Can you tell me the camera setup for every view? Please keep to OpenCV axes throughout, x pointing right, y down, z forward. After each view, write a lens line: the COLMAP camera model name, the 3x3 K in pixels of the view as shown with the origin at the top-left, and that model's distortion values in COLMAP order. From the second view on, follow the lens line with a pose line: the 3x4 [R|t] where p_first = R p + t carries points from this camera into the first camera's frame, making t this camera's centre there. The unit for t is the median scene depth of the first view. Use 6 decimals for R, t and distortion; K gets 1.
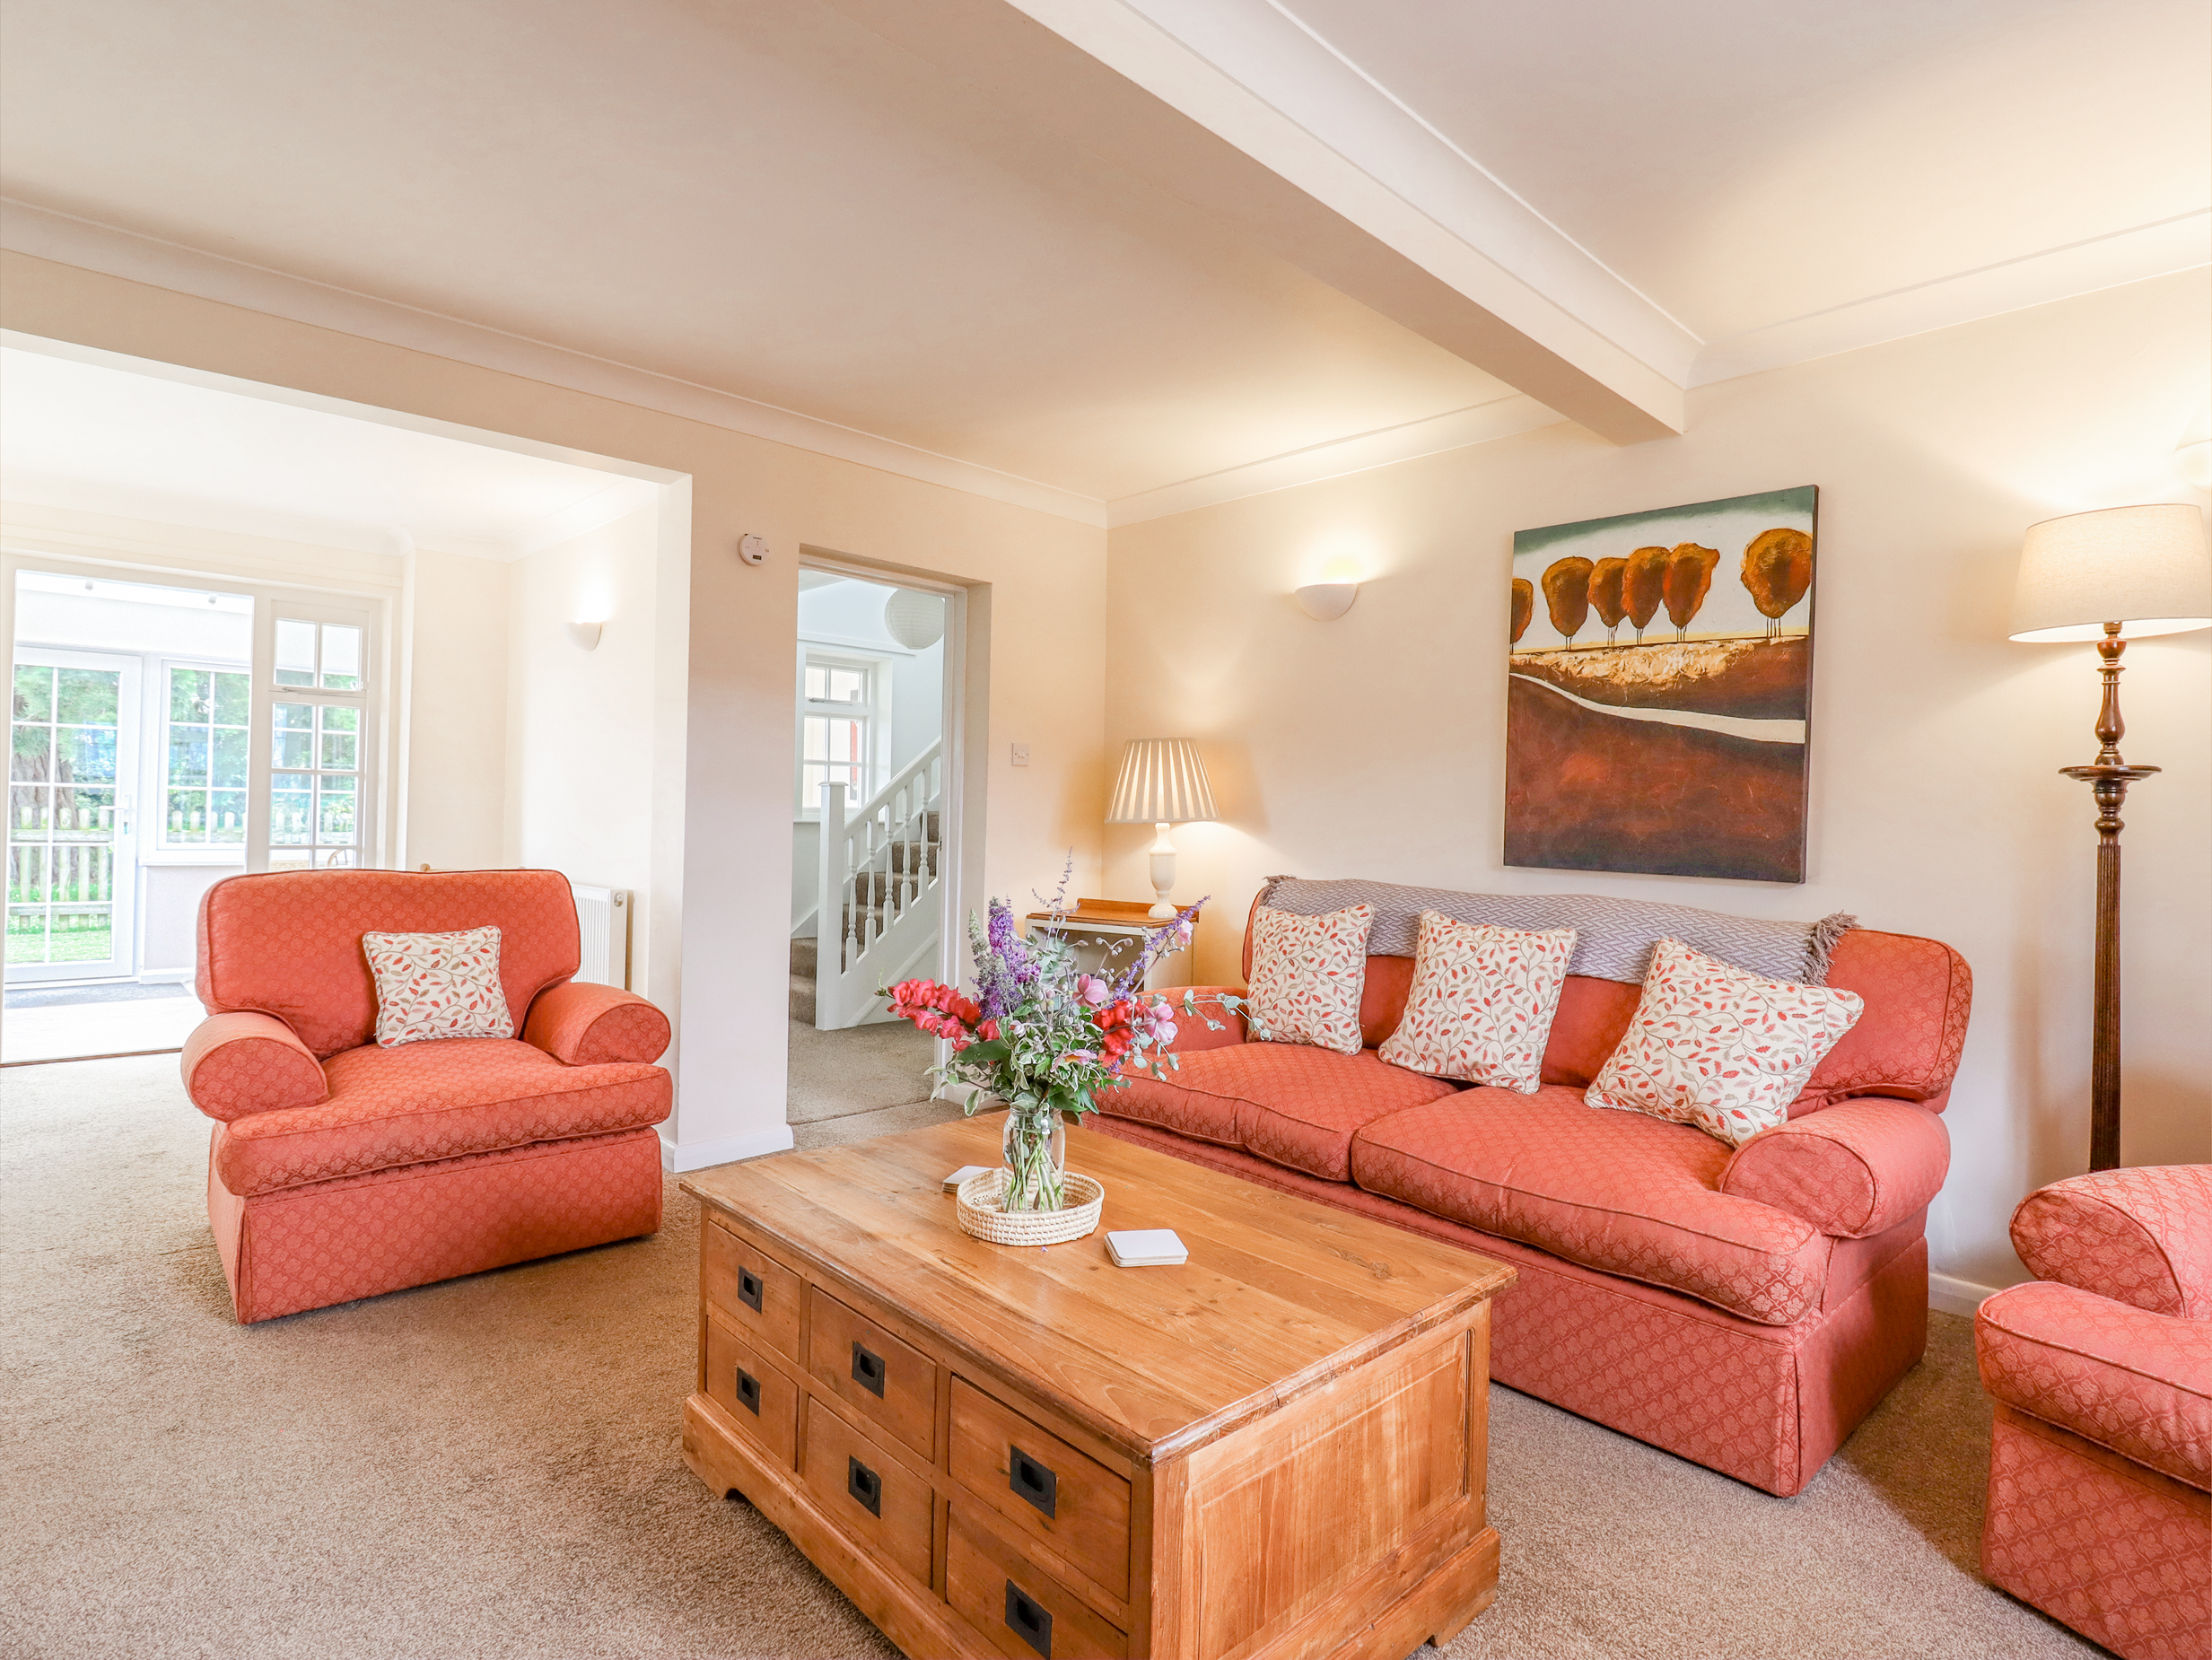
lens RADIAL K [[1156.0, 0, 1124.6], [0, 1156.0, 814.4], [0, 0, 1]] dist [-0.007252, -0.003294]
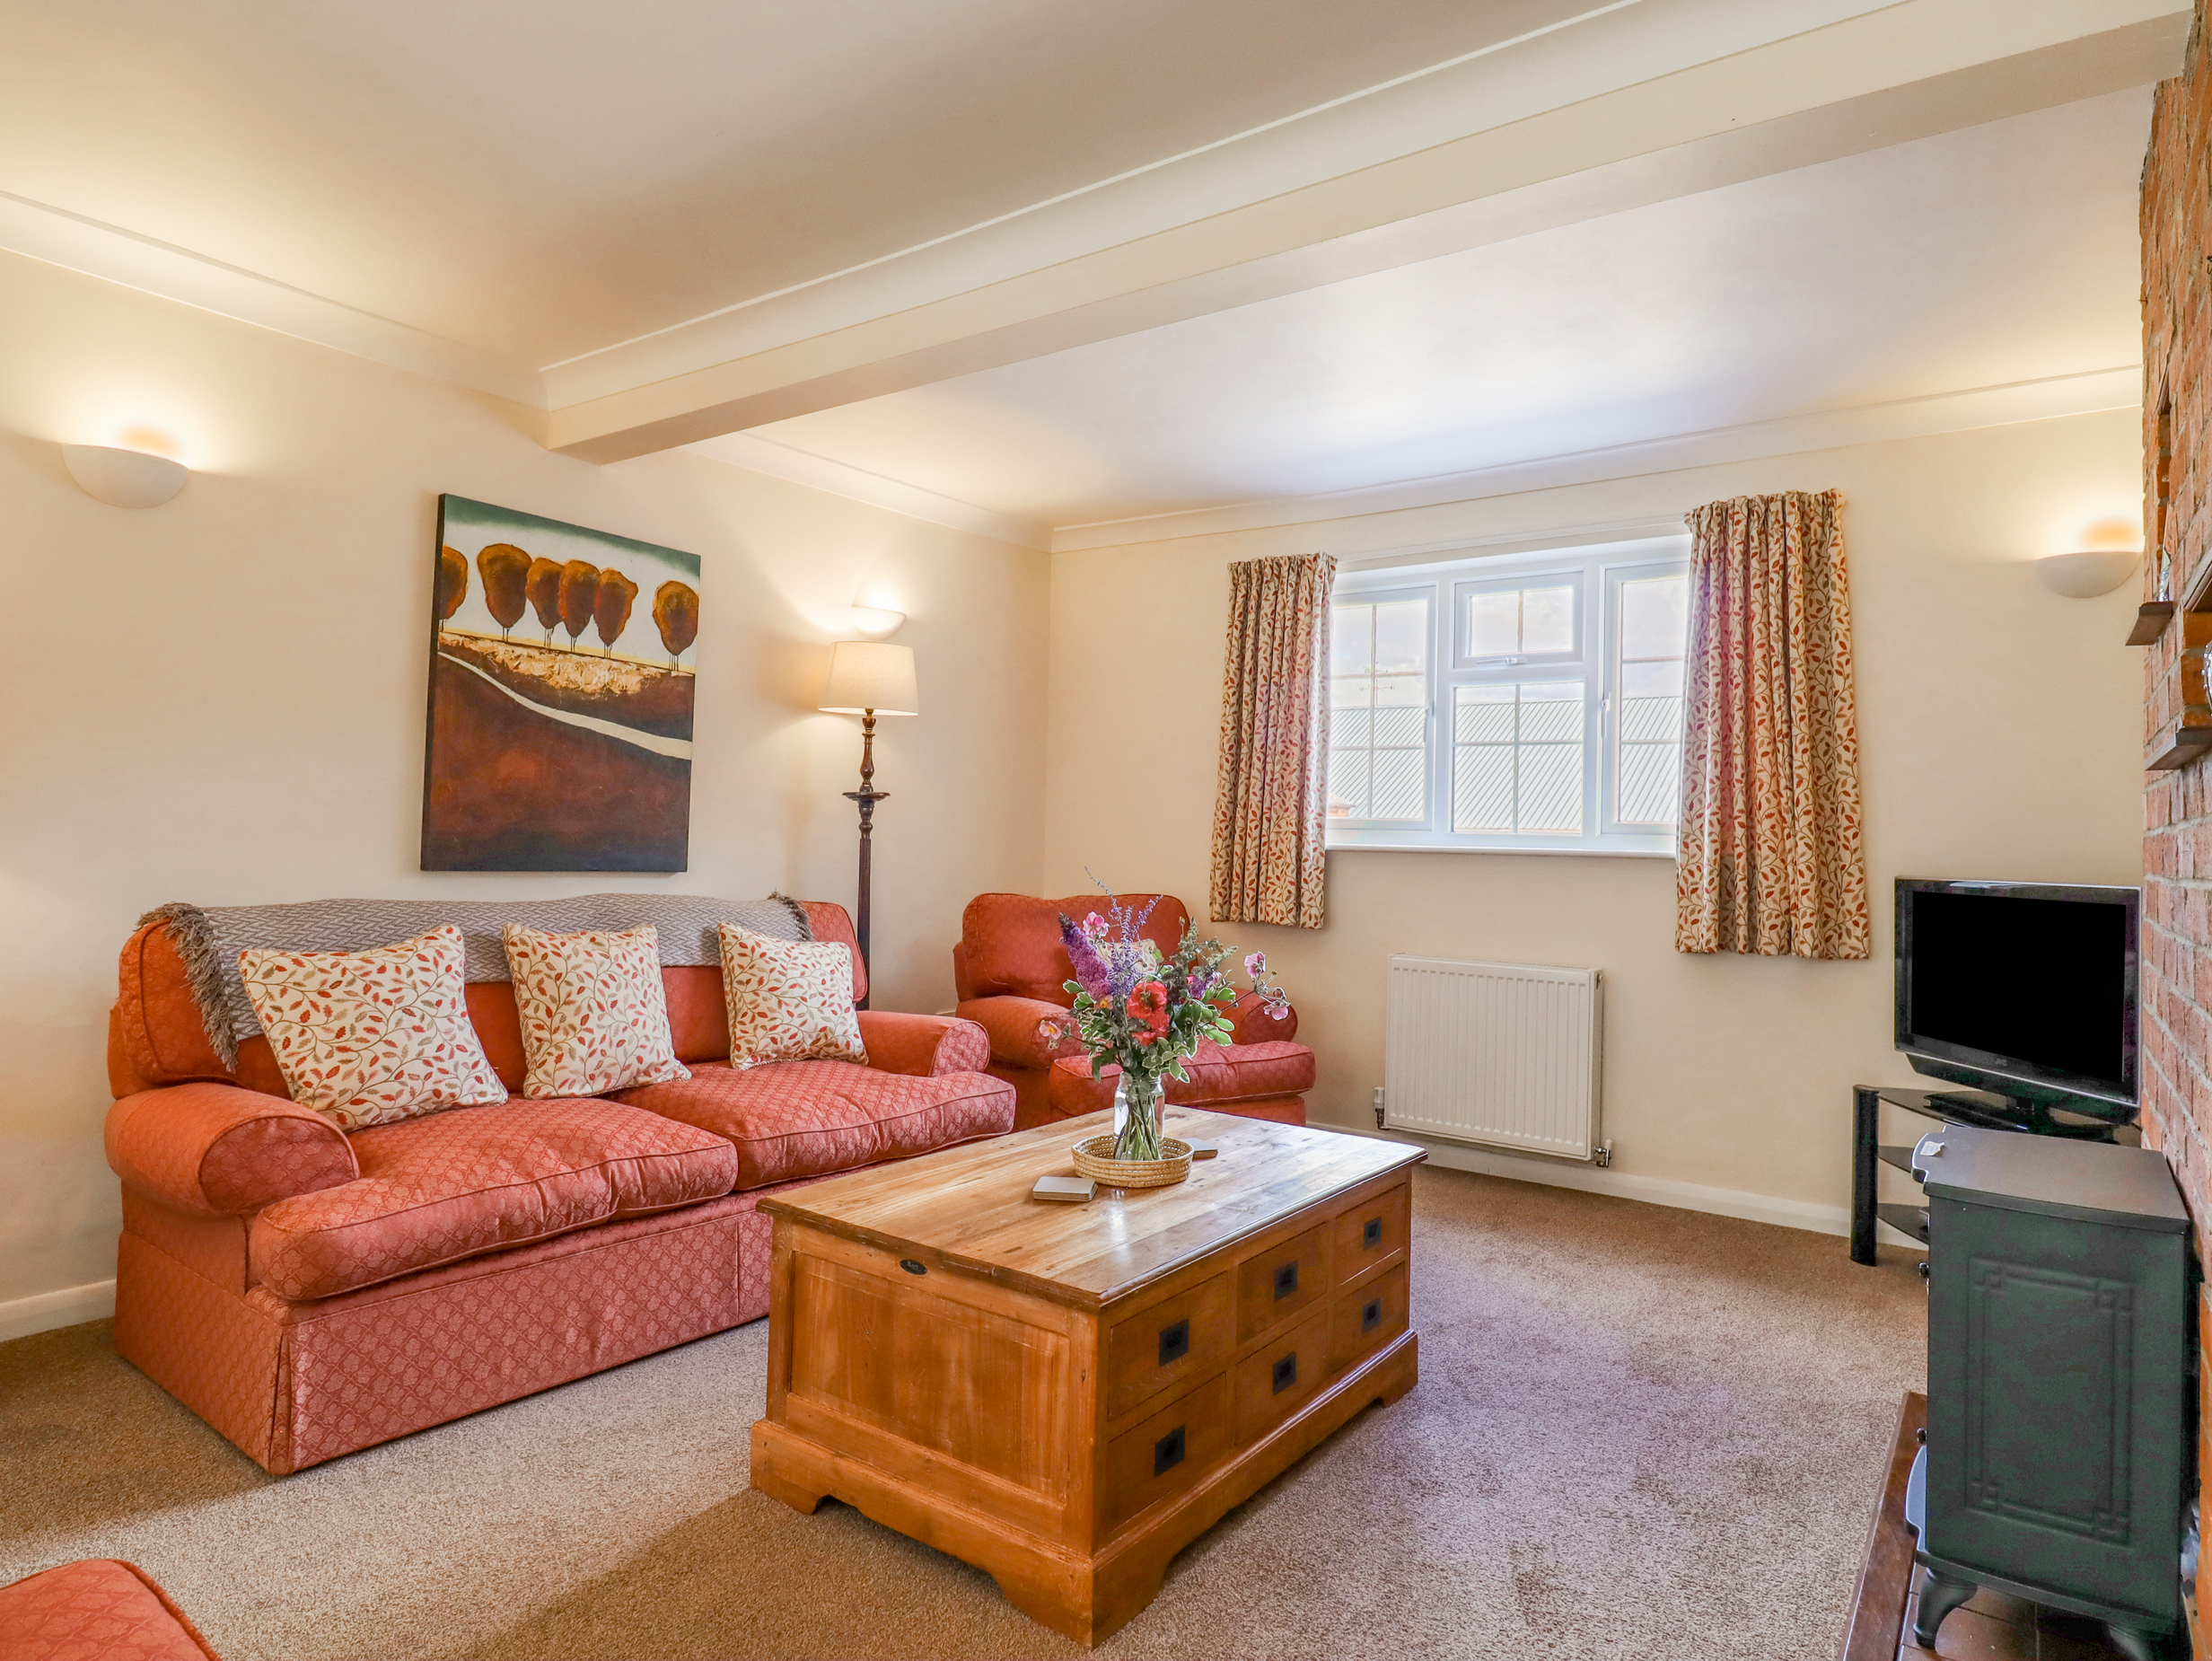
lens RADIAL K [[1276.5, 0, 1114.5], [0, 1276.5, 834.6], [0, 0, 1]] dist [-0.004274, -0.000259]
pose [[-0.174646, -0.019905, 0.984430, -0.835229], [-0.026701, 0.999524, 0.015473, -0.014312], [-0.984269, -0.023583, -0.175094, 0.770054]]
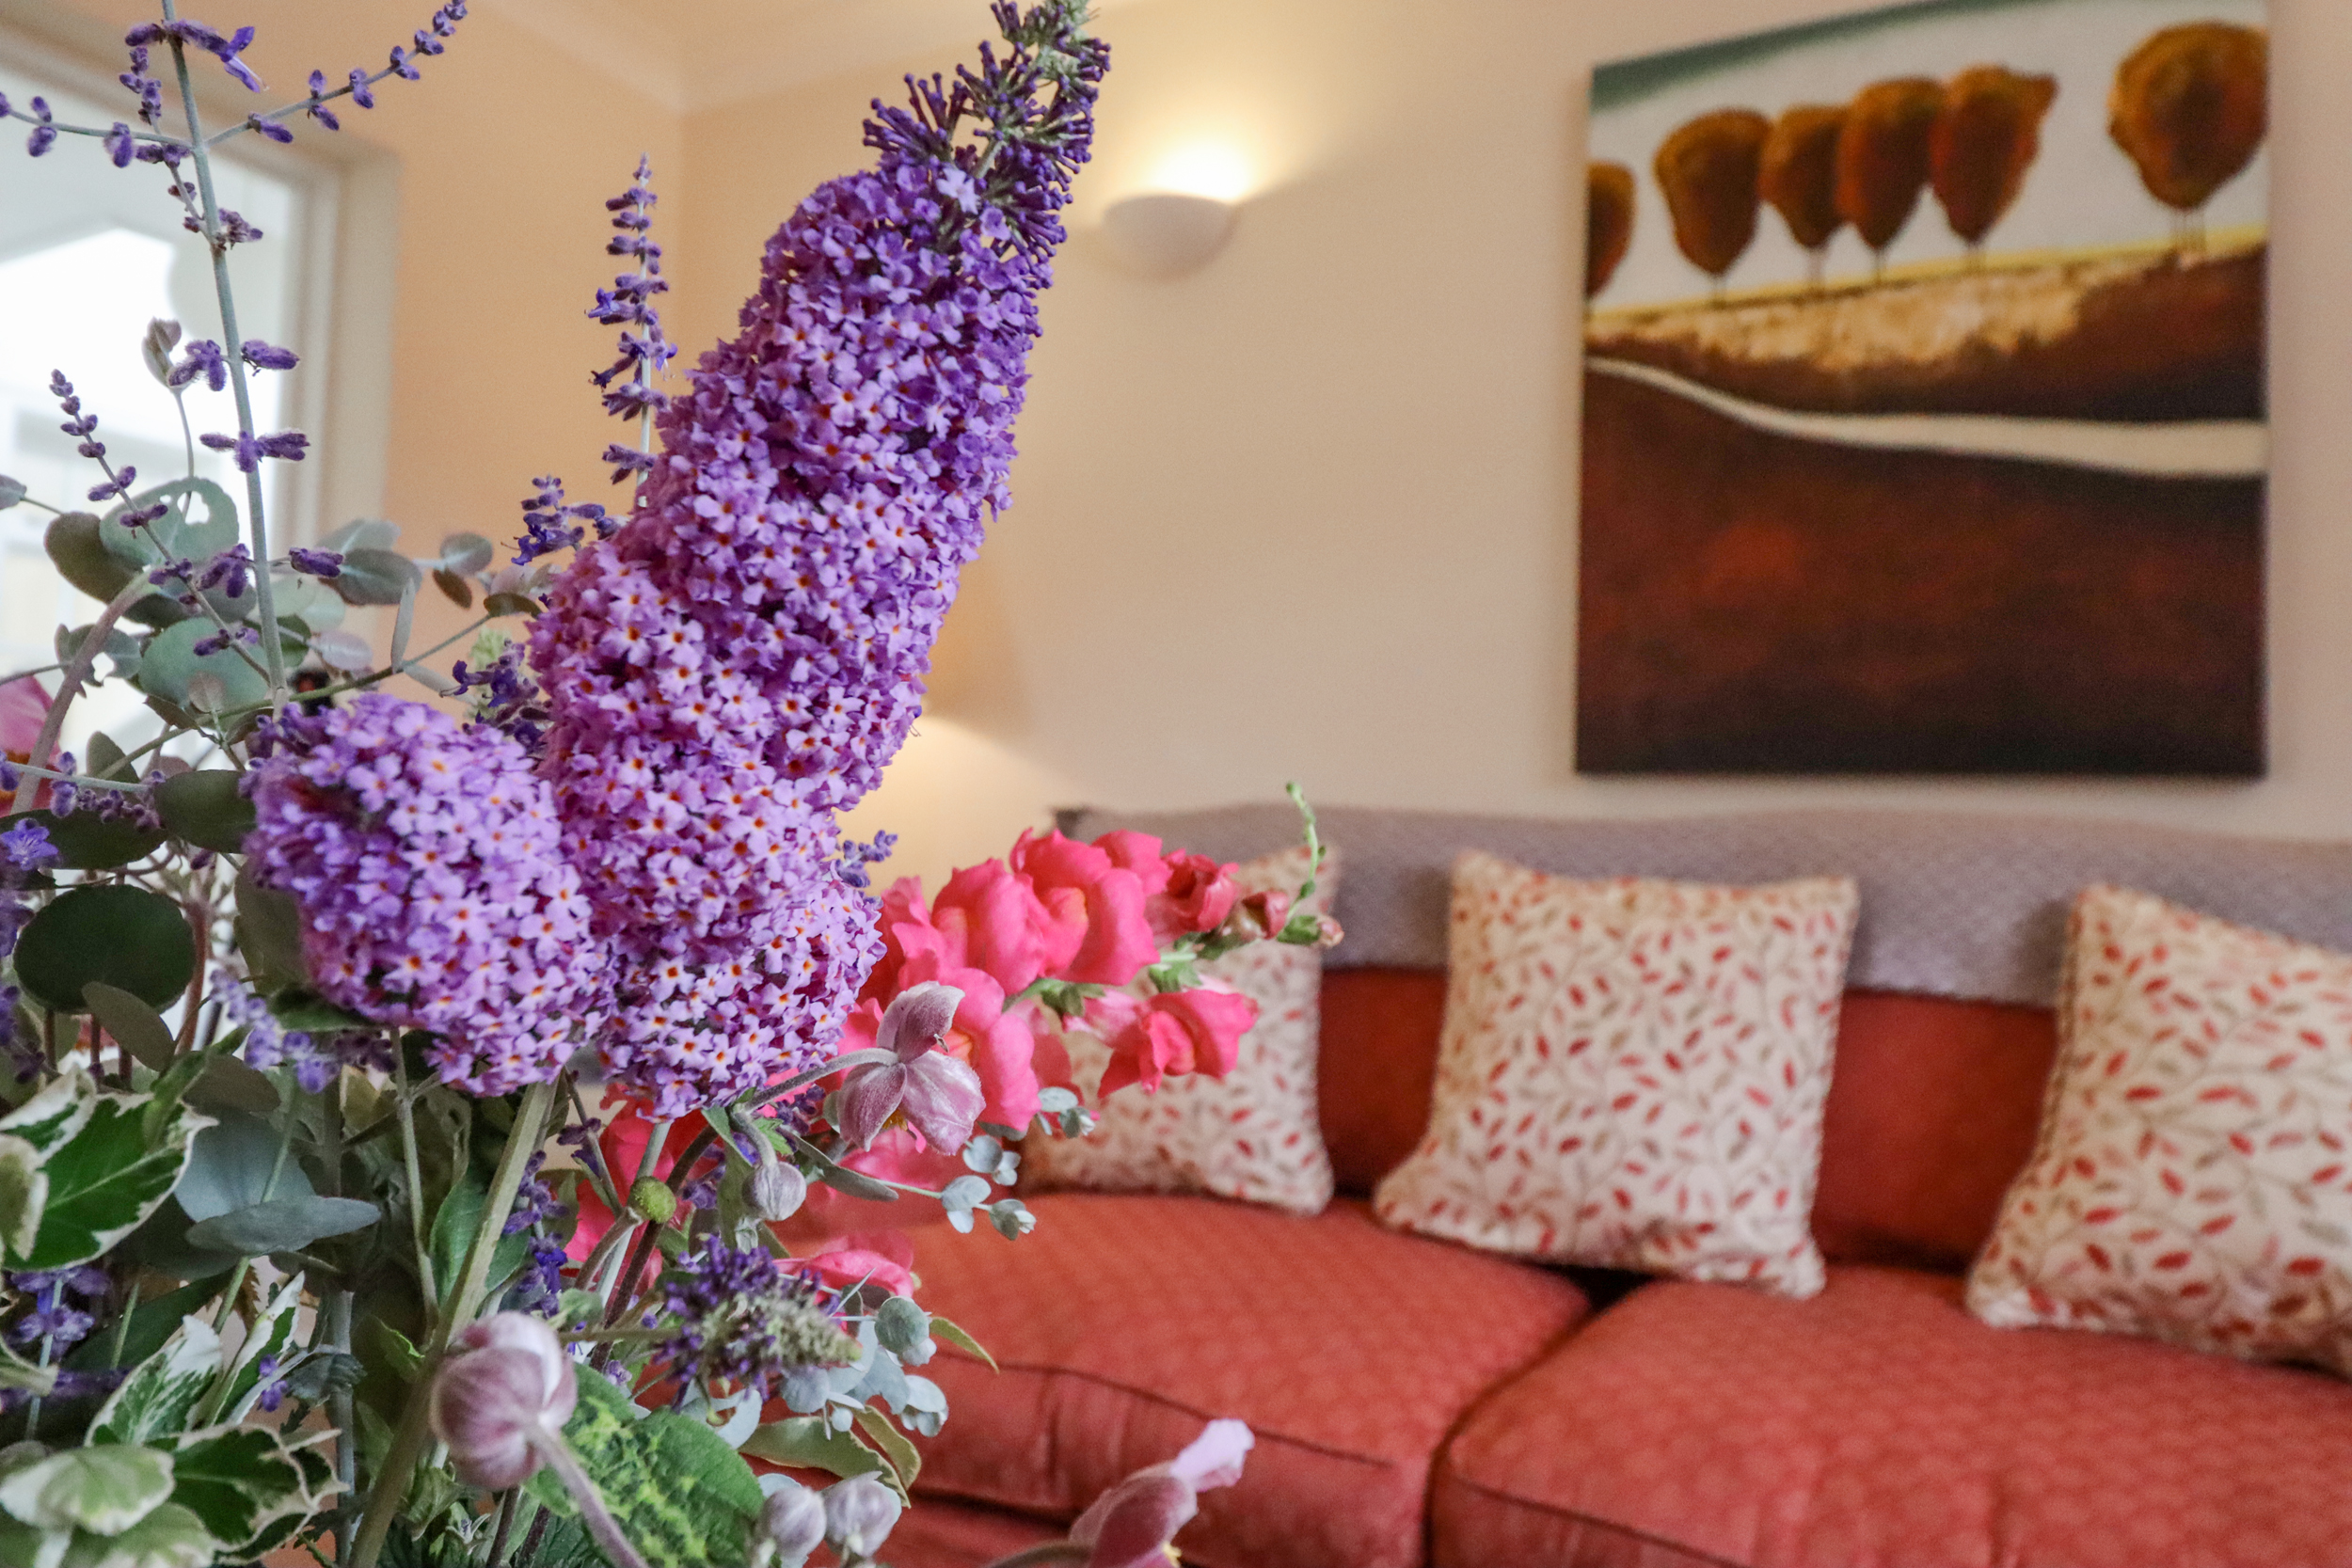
lens RADIAL K [[1617.8, 0, 1185.6], [0, 1617.8, 772.0], [0, 0, 1]] dist [-0.002996, -0.000846]
pose [[0.958844, 0.016085, 0.283478, -0.004104], [-0.002388, 0.998816, -0.048599, 0.088113], [-0.283924, 0.045922, 0.957747, 0.498401]]
